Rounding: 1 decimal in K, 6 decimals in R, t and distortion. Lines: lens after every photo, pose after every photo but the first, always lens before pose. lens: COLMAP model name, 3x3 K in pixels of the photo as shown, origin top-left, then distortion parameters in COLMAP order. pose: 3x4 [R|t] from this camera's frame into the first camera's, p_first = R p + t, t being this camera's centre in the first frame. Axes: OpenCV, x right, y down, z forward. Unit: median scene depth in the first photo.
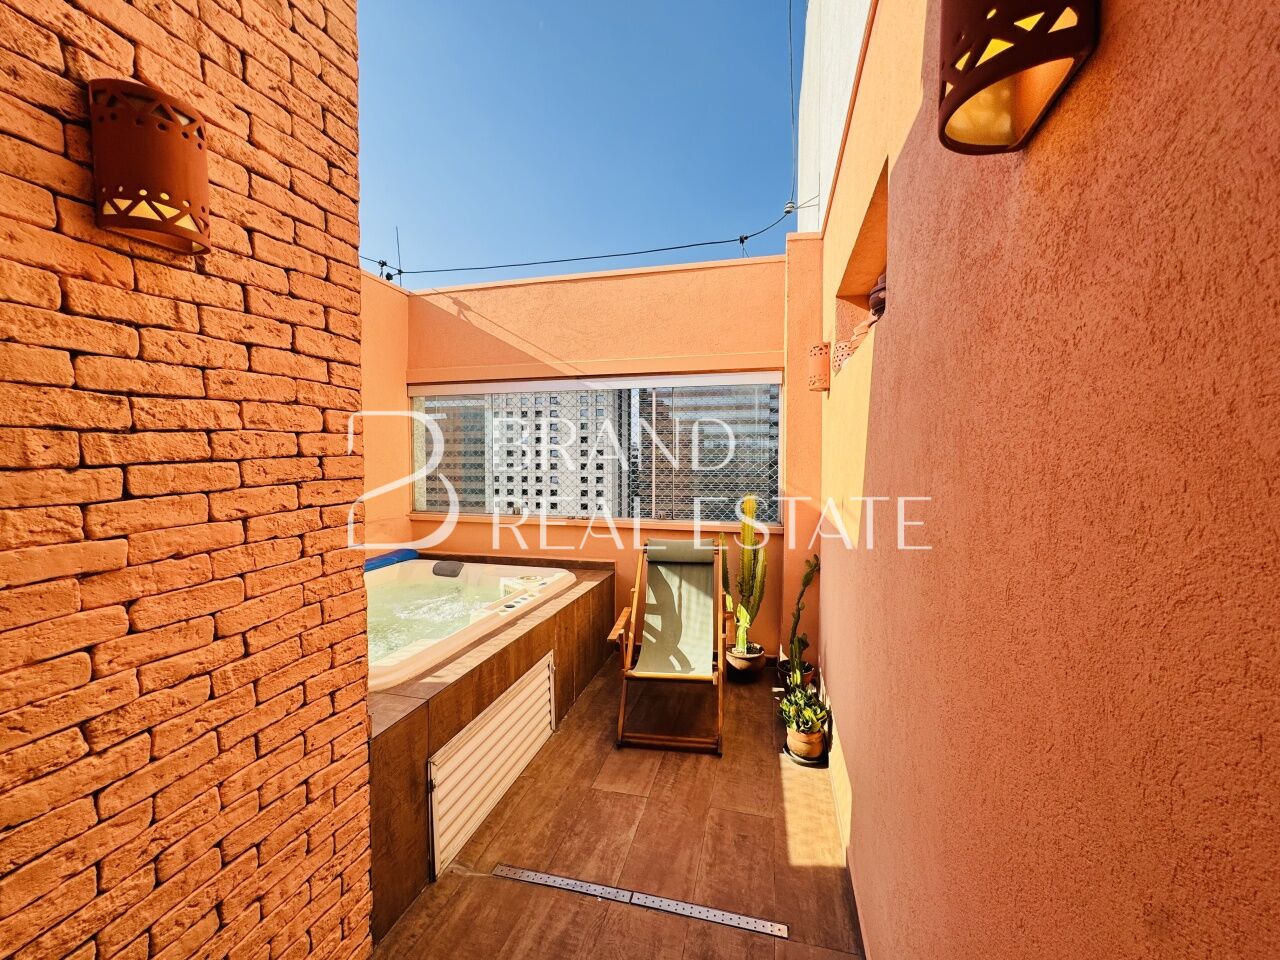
lens RADIAL K [[512.9, 0, 640.6], [0, 512.9, 479.8], [0, 0, 1]] dist [-0.002687, 0.001022]
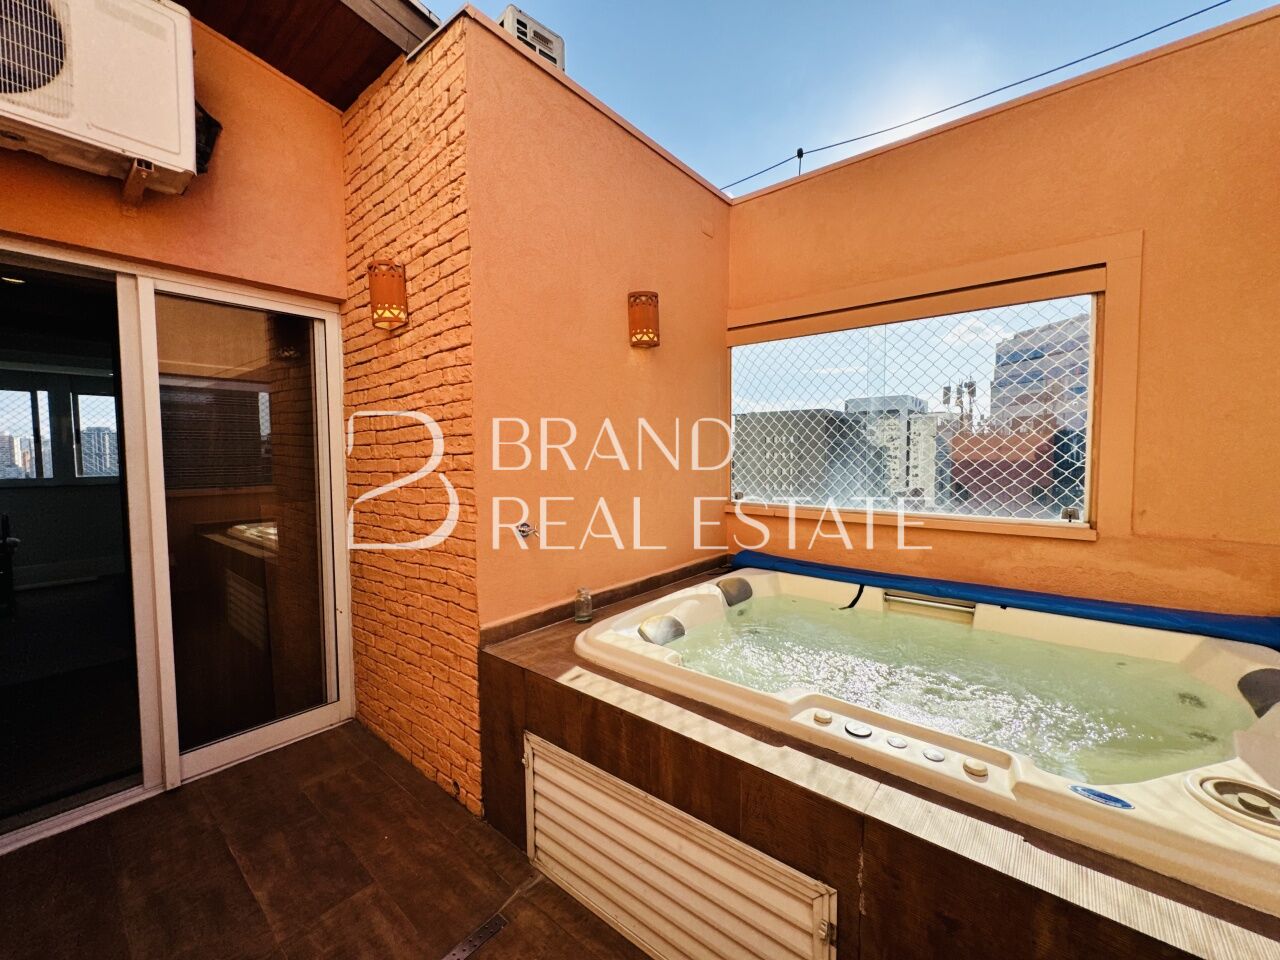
lens RADIAL K [[512.9, 0, 639.0], [0, 512.9, 479.4], [0, 0, 1]] dist [-0.002687, 0.001022]
pose [[-0.425267, 0.049853, -0.903694, 0.285785], [-0.027209, 0.997326, 0.067822, 0.006391], [0.904659, 0.053431, -0.422773, 1.323628]]
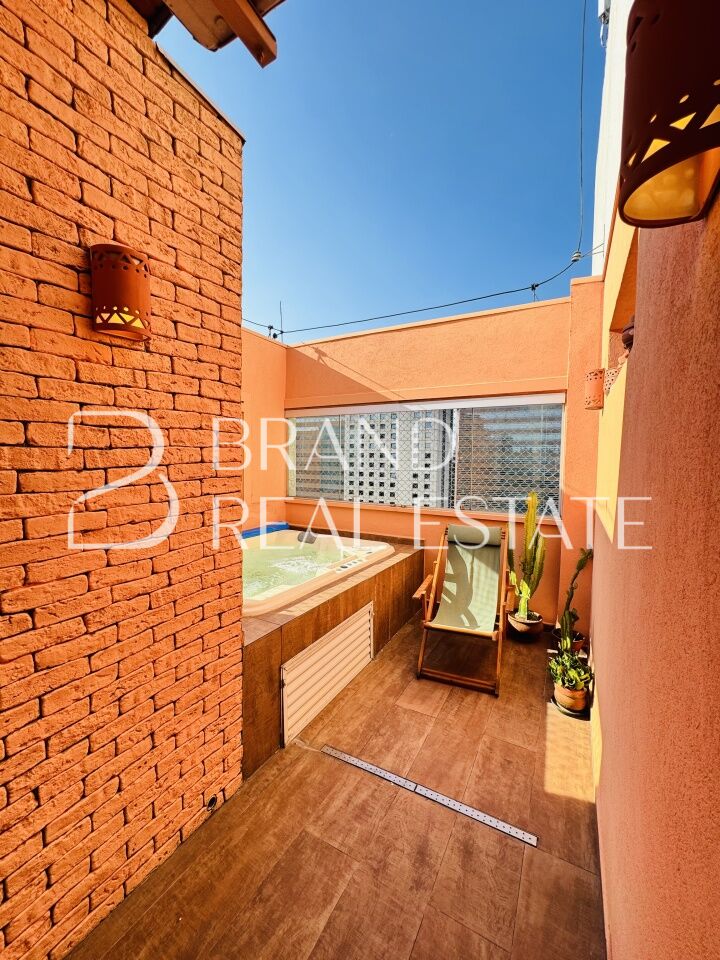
lens RADIAL K [[384.7, 0, 360.6], [0, 384.7, 479.9], [0, 0, 1]] dist [-0.002687, 0.001022]
pose [[0.968292, 0.024336, -0.248634, 0.061719], [-0.021532, 0.999670, 0.013991, -0.011674], [0.248893, -0.008194, 0.968496, -0.015200]]
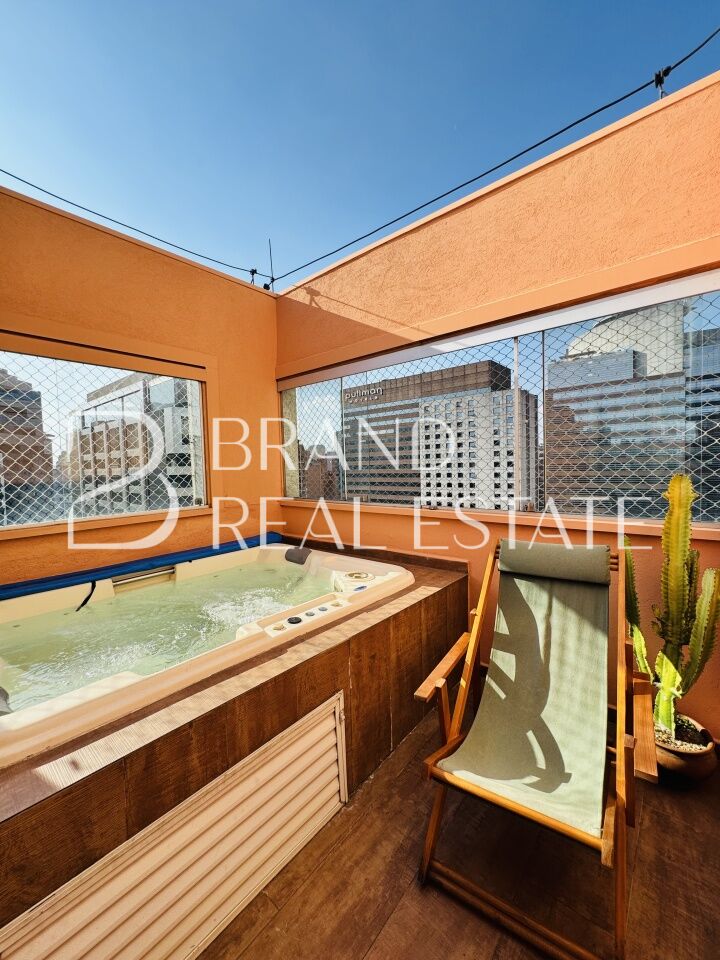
lens RADIAL K [[384.7, 0, 359.9], [0, 384.7, 479.3], [0, 0, 1]] dist [-0.002687, 0.001022]
pose [[0.898021, -0.008912, -0.439863, 0.118849], [0.012730, 0.999903, 0.005729, 0.041890], [0.439769, -0.010744, 0.898047, 0.691837]]
